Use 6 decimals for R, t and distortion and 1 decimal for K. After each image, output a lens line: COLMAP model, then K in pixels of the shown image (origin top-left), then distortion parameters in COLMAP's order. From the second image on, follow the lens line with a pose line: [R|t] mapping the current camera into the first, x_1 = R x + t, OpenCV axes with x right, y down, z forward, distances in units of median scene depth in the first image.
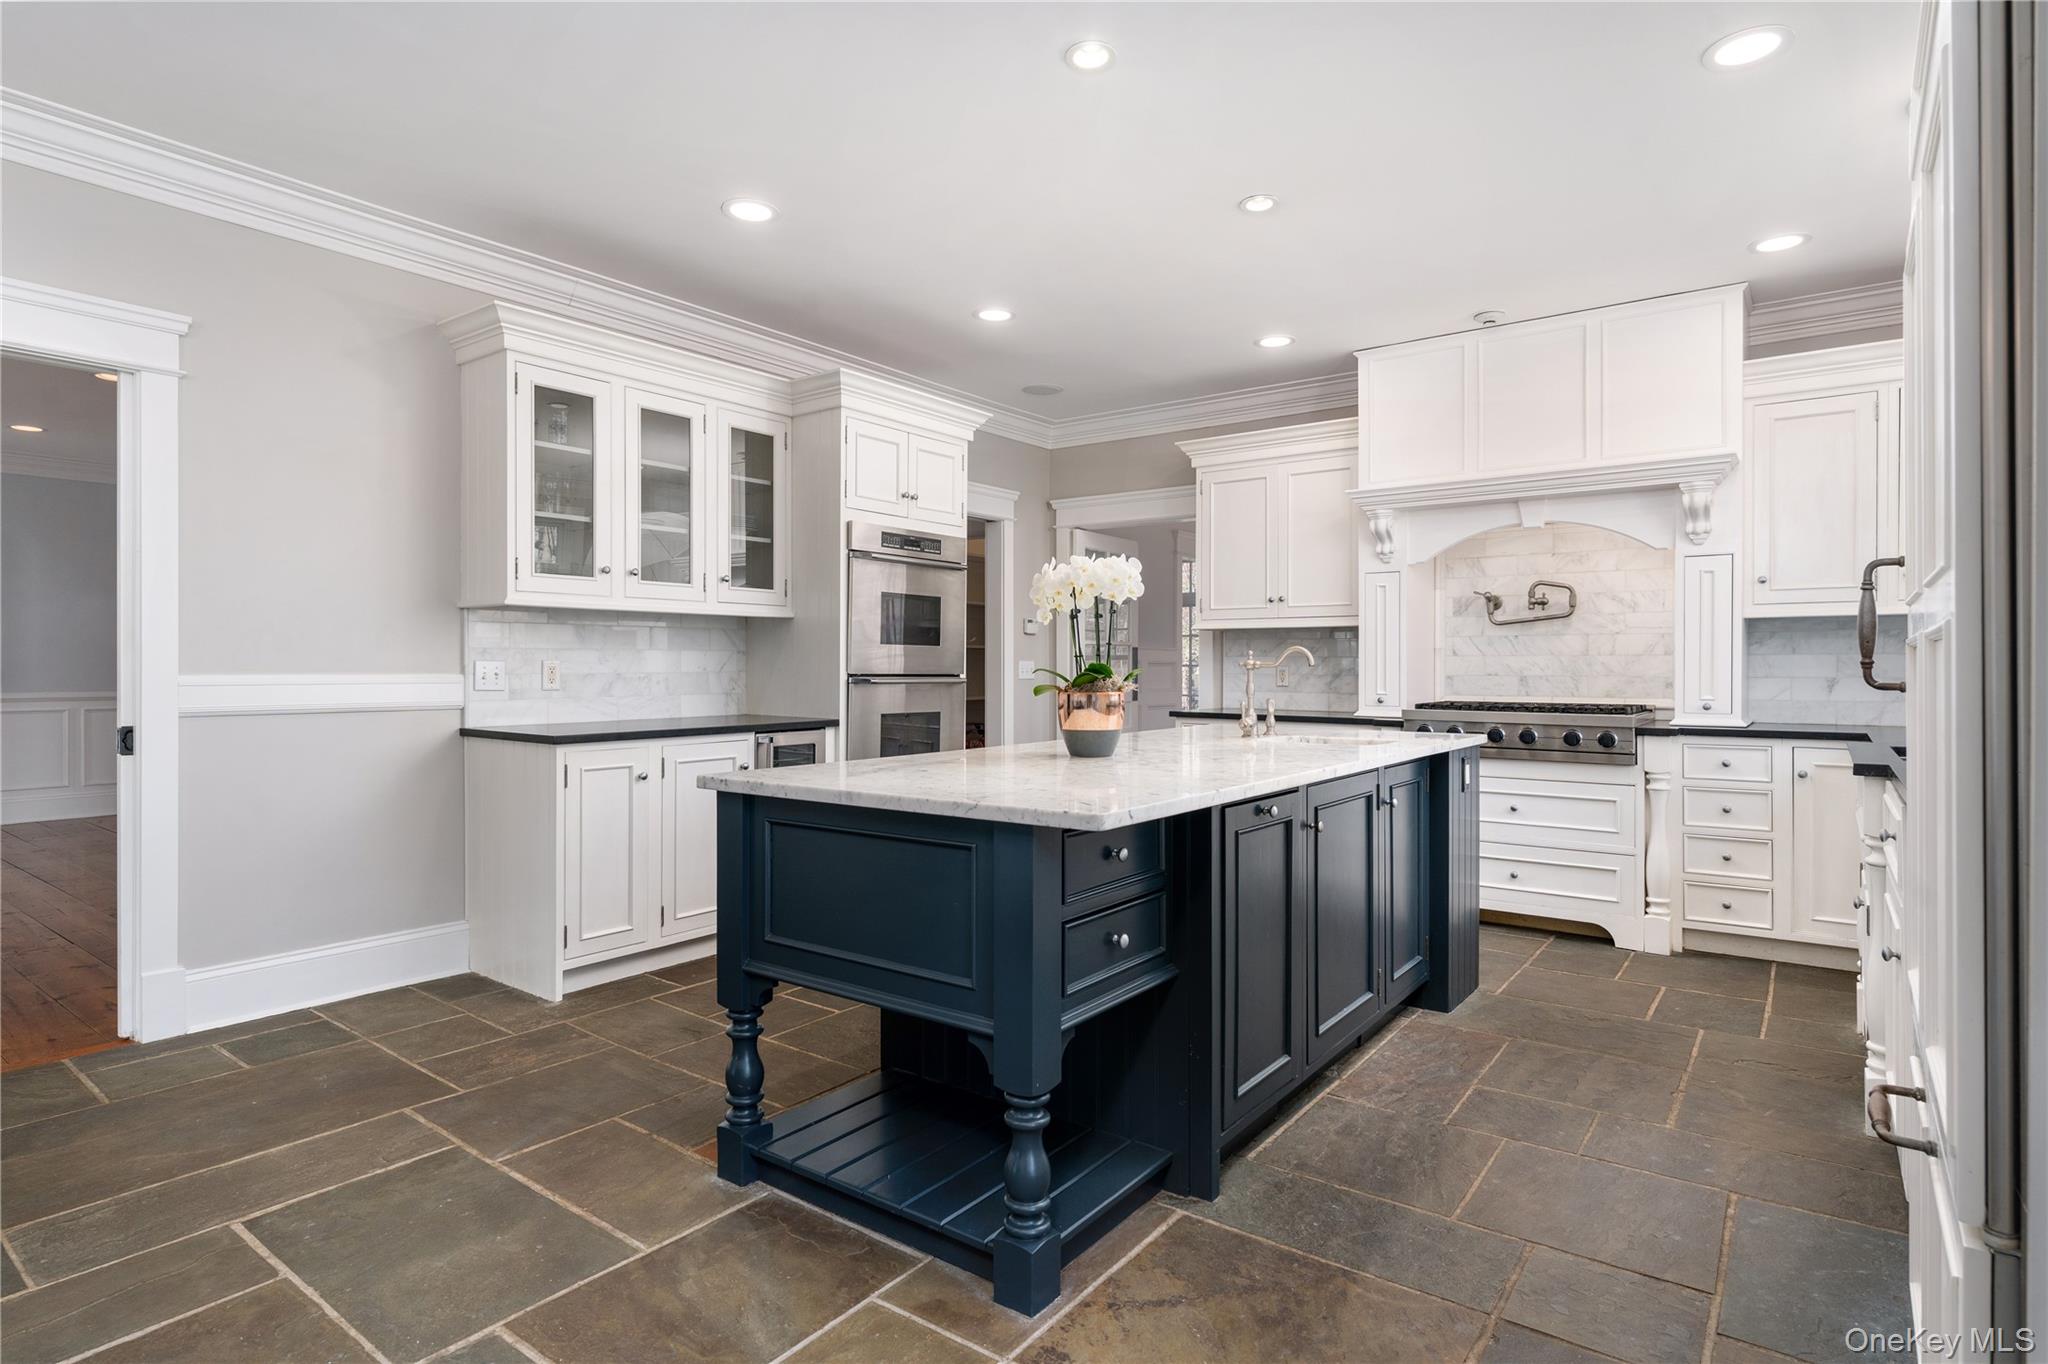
lens RADIAL K [[1069.0, 0, 998.8], [0, 1069.0, 670.2], [0, 0, 1]] dist [-0.002323, -0.000465]
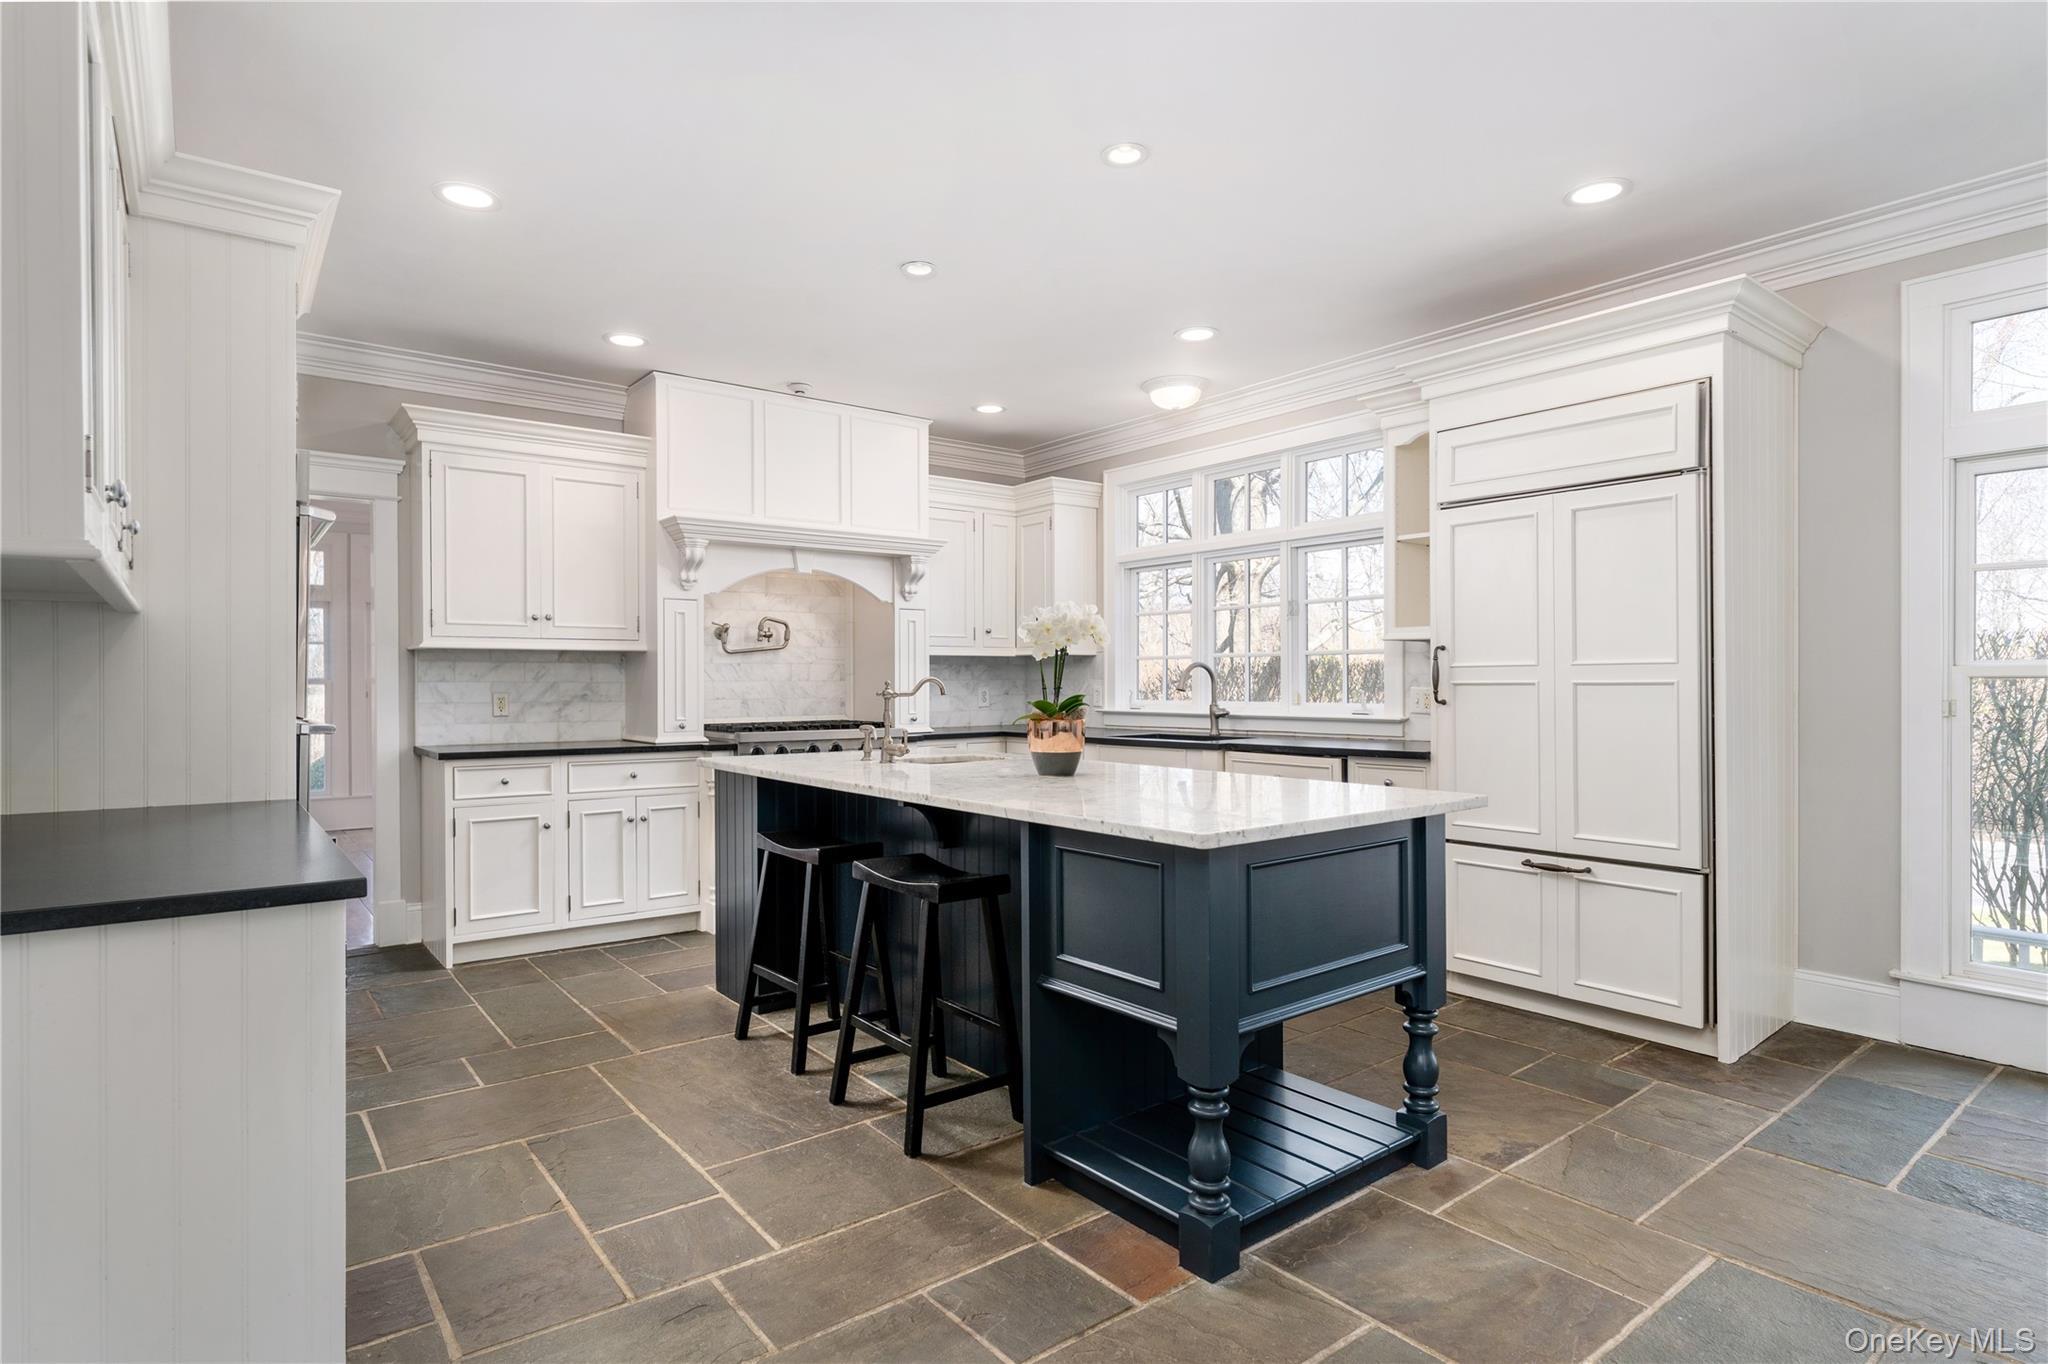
lens RADIAL K [[1069.5, 0, 1035.8], [0, 1069.5, 682.1], [0, 0, 1]] dist [-0.000012, -0.000031]
pose [[0.242011, -0.004198, 0.970264, -0.620767], [0.007453, 0.999969, 0.002467, -0.015206], [-0.970245, 0.006635, 0.242035, 0.495909]]
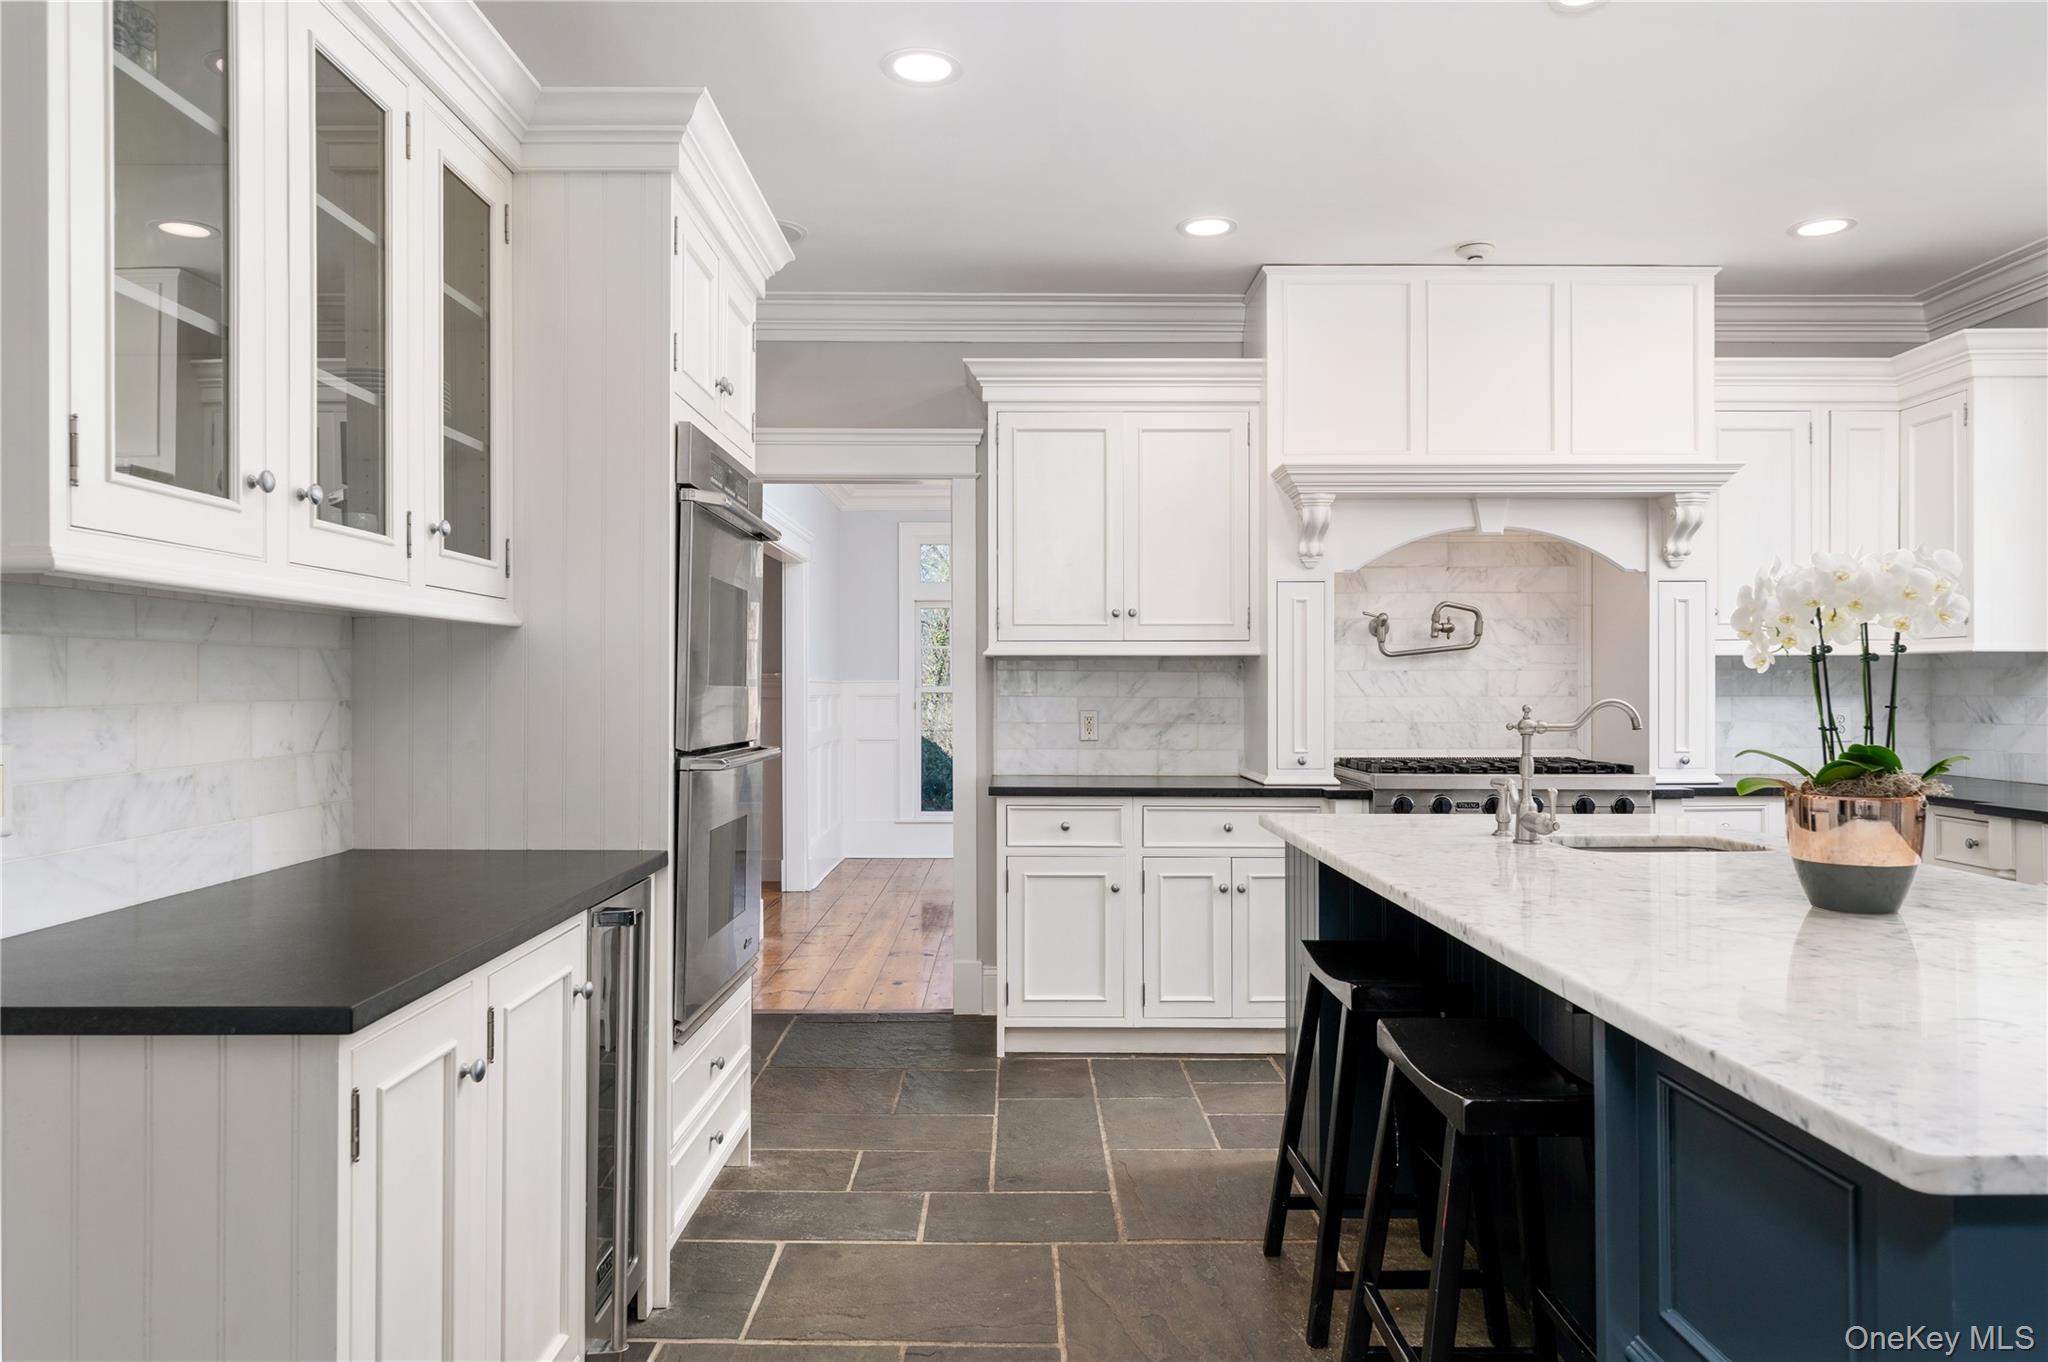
lens RADIAL K [[1377.1, 0, 1024.0], [0, 1377.1, 681.0], [0, 0, 1]] dist [0.001062, -0.000728]
pose [[0.786426, 0.000126, 0.617685, -0.406612], [0.004298, 0.999975, -0.005677, -0.023781], [-0.617670, 0.007120, 0.786405, 0.451424]]
